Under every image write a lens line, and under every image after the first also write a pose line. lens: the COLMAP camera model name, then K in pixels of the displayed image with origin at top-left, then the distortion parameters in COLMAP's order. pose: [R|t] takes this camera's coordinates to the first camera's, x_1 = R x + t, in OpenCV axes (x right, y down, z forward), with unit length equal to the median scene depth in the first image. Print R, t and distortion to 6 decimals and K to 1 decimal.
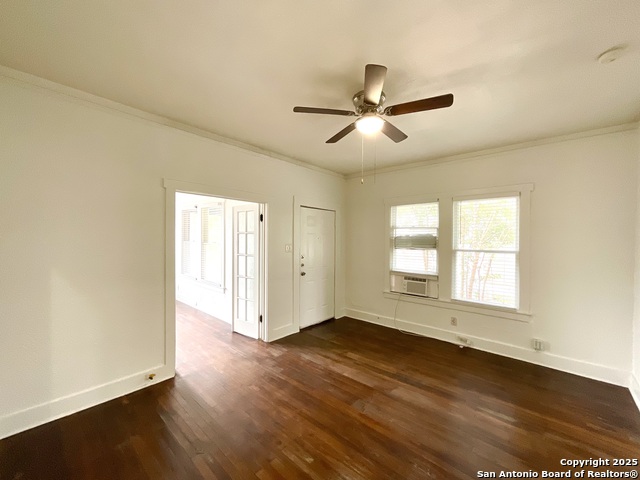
lens RADIAL K [[257.2, 0, 320.8], [0, 257.2, 240.0], [0, 0, 1]] dist [-0.002077, 0.000495]
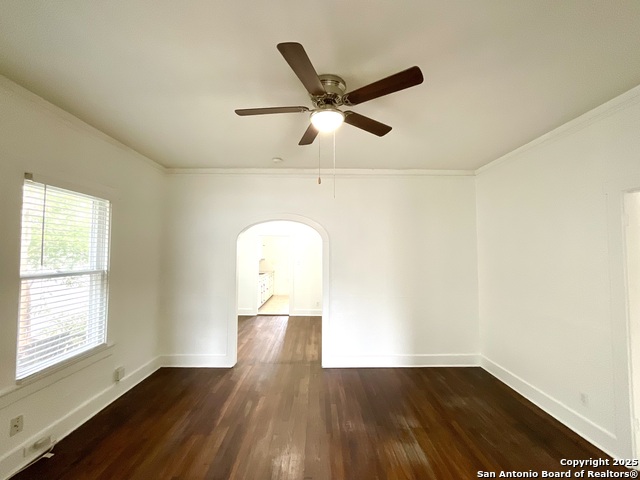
lens RADIAL K [[257.2, 0, 321.7], [0, 257.2, 241.3], [0, 0, 1]] dist [-0.002077, 0.000495]
pose [[-0.670942, 0.024123, 0.741117, -0.239068], [-0.005847, 0.999267, -0.037820, -0.015877], [-0.741487, -0.029708, -0.670310, 0.916044]]
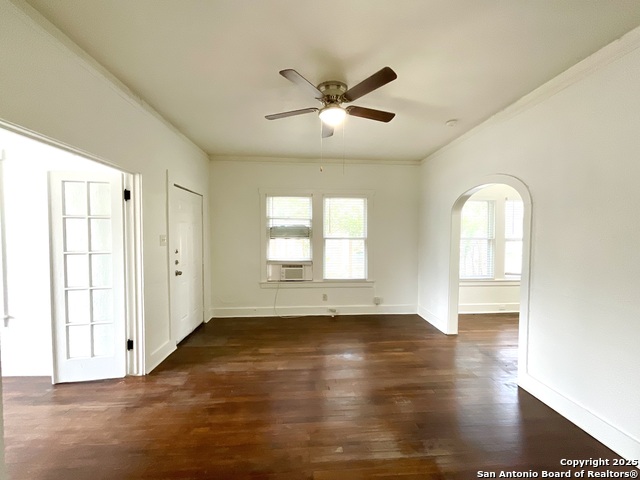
lens RADIAL K [[257.2, 0, 318.3], [0, 257.2, 241.4], [0, 0, 1]] dist [-0.002077, 0.000495]
pose [[0.702896, -0.027556, 0.710759, -0.358312], [0.006984, 0.999469, 0.031842, 0.015848], [-0.711258, -0.017417, 0.702715, 0.178983]]
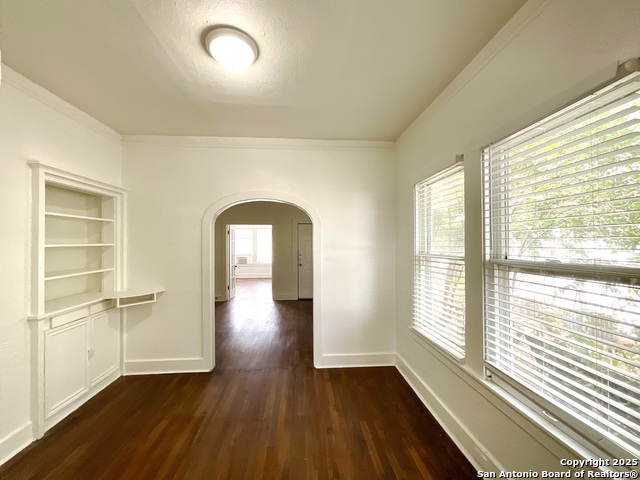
lens RADIAL K [[257.2, 0, 320.5], [0, 257.2, 242.8], [0, 0, 1]] dist [-0.002077, 0.000495]
pose [[0.722701, -0.015144, -0.690994, 1.305667], [0.004683, 0.999844, -0.017015, 0.022353], [0.691145, 0.009061, 0.722660, -0.100283]]
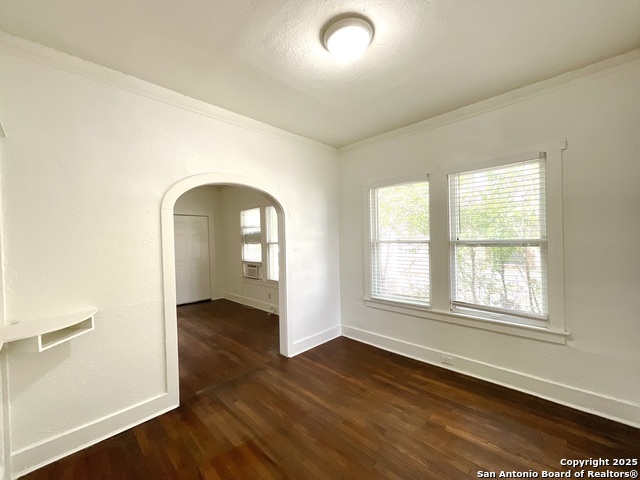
lens RADIAL K [[257.2, 0, 322.0], [0, 257.2, 242.4], [0, 0, 1]] dist [-0.002077, 0.000495]
pose [[0.998507, -0.033553, -0.043107, 0.868920], [0.034095, 0.999348, 0.011895, 0.029930], [0.042679, -0.013347, 0.999000, -0.336508]]
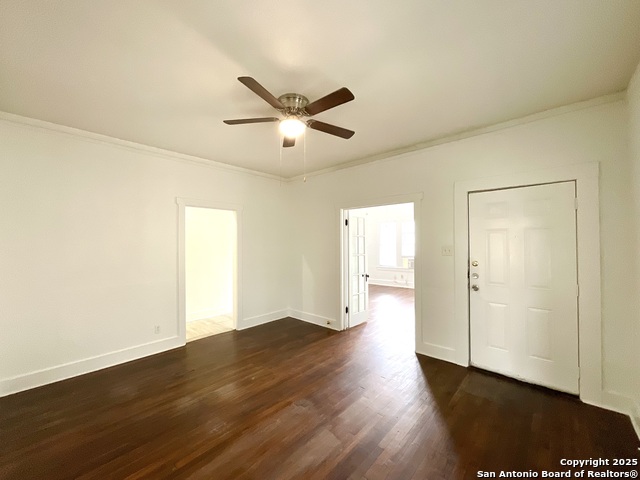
lens RADIAL K [[257.2, 0, 318.5], [0, 257.2, 241.1], [0, 0, 1]] dist [-0.002077, 0.000495]
pose [[-0.010632, -0.023362, -0.999671, 0.717237], [-0.002434, 0.999725, -0.023337, 0.023327], [0.999941, 0.002185, -0.010686, 0.656697]]
